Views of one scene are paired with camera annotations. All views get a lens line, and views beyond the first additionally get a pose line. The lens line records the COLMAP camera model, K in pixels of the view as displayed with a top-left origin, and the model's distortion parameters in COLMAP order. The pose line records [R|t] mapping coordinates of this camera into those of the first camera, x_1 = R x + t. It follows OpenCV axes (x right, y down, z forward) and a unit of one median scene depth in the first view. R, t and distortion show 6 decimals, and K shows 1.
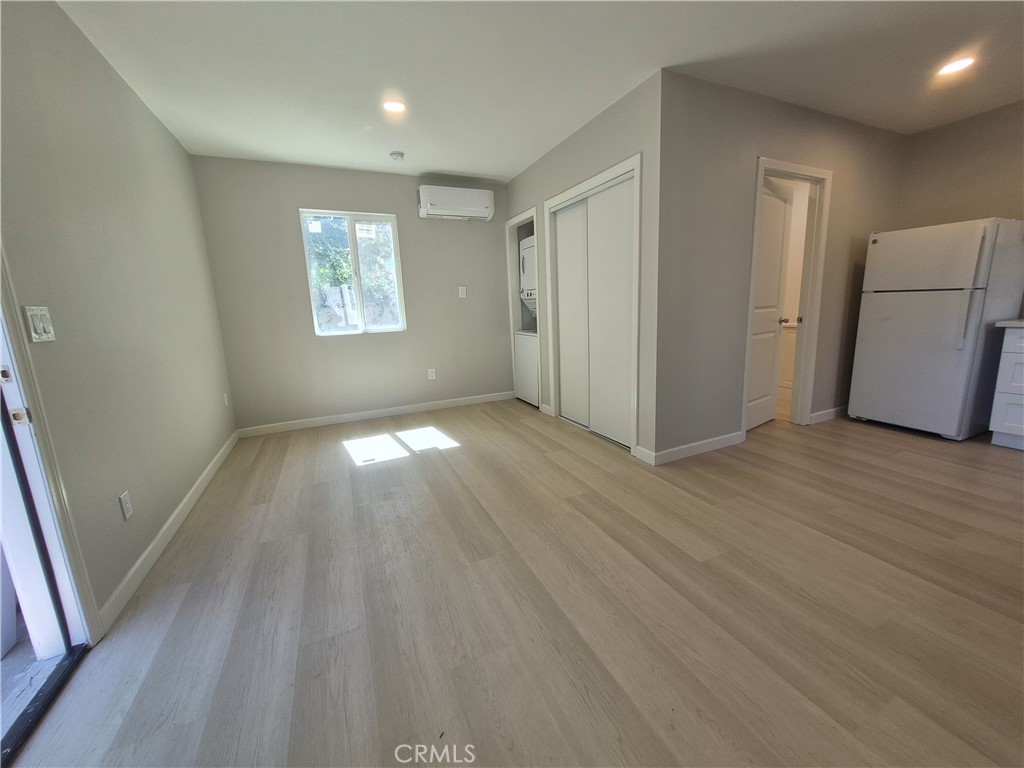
lens RADIAL K [[397.9, 0, 523.9], [0, 397.9, 378.9], [0, 0, 1]] dist [0.001353, 0.000354]
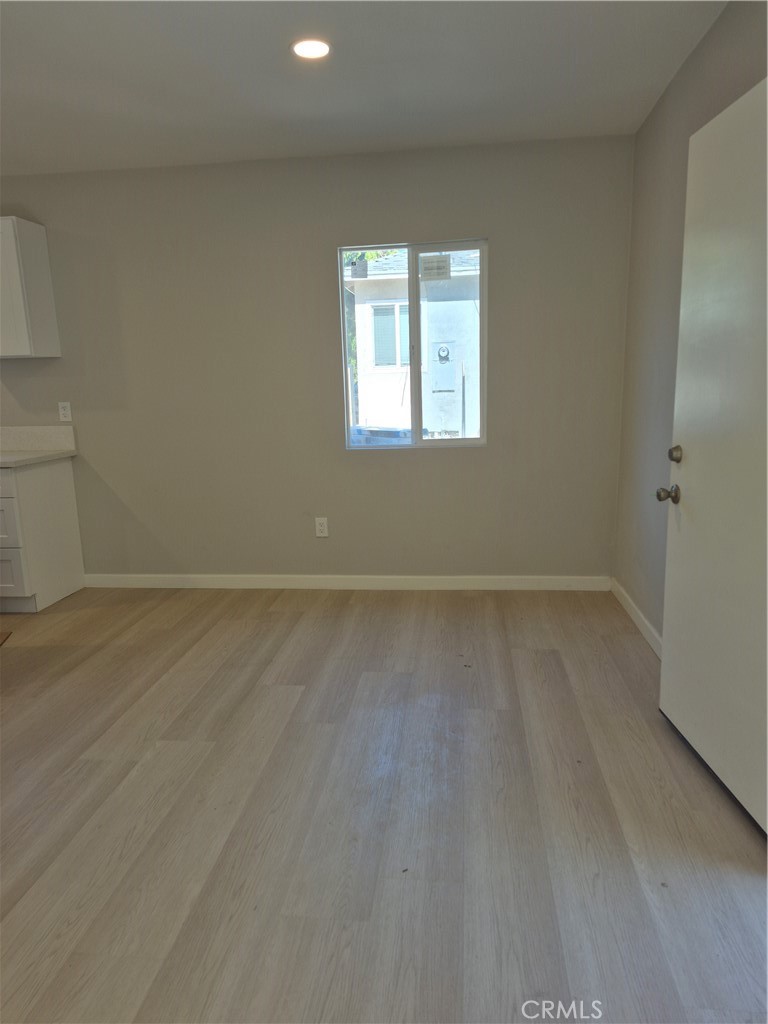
lens RADIAL K [[705.8, 0, 383.9], [0, 705.8, 512.3], [0, 0, 1]] dist [0.071661, -0.075858]
pose [[-0.846842, -0.035723, 0.530643, -0.435488], [0.158342, 0.935562, 0.315677, -0.199245], [-0.507726, 0.351351, -0.786617, 0.861252]]
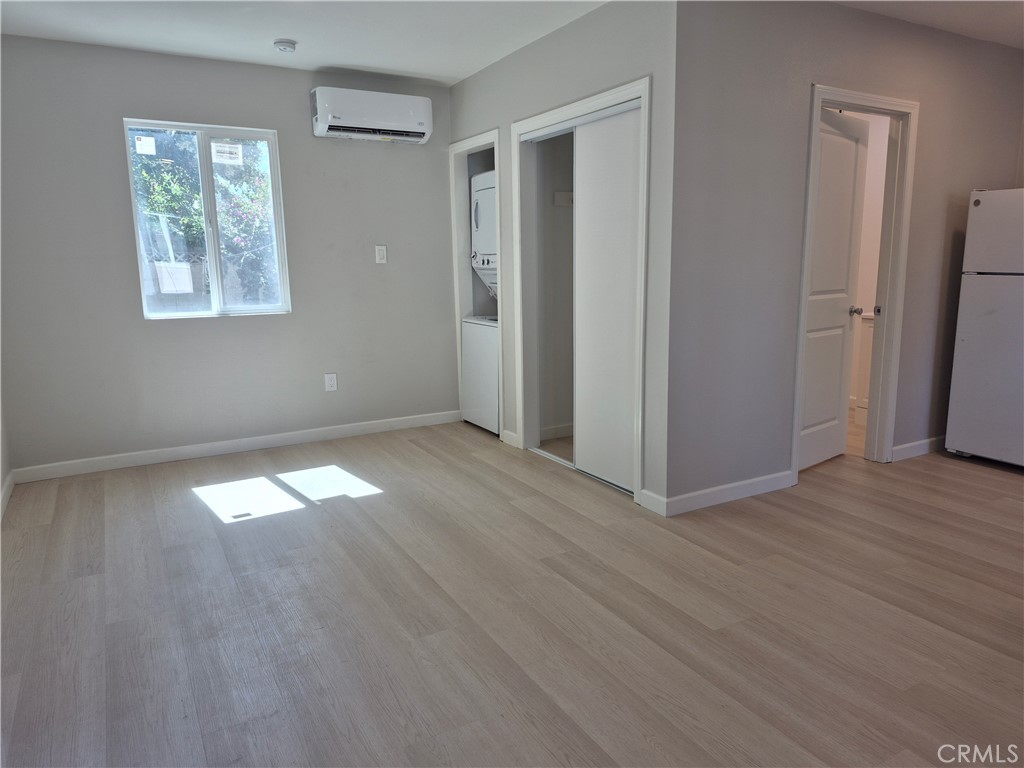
lens RADIAL K [[705.8, 0, 521.2], [0, 705.8, 385.5], [0, 0, 1]] dist [0.071661, -0.075858]
pose [[0.996528, 0.010020, 0.082652, -0.034687], [-0.009440, 0.999928, -0.007402, -0.003112], [-0.082720, 0.006596, 0.996551, -0.239658]]
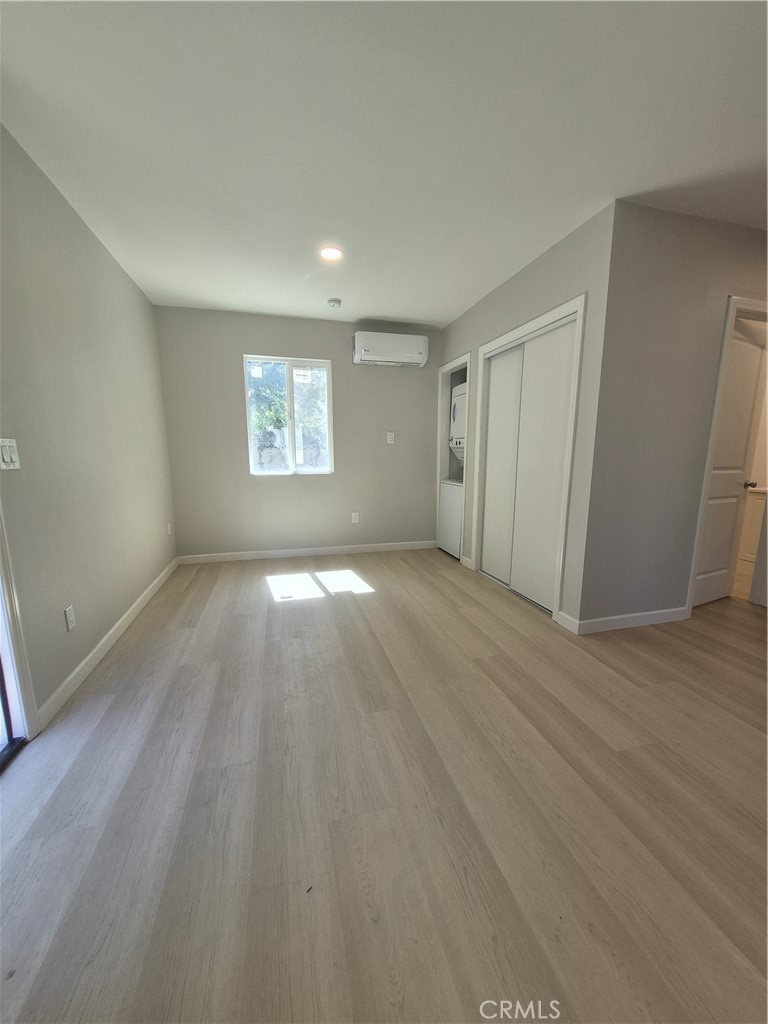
lens RADIAL K [[397.9, 0, 390.8], [0, 397.9, 525.3], [0, 0, 1]] dist [0.001353, 0.000354]
pose [[0.984454, 0.070995, -0.160653, 0.035068], [-0.070899, 0.997463, 0.006335, -0.009480], [0.160695, 0.005153, 0.986991, 0.023406]]
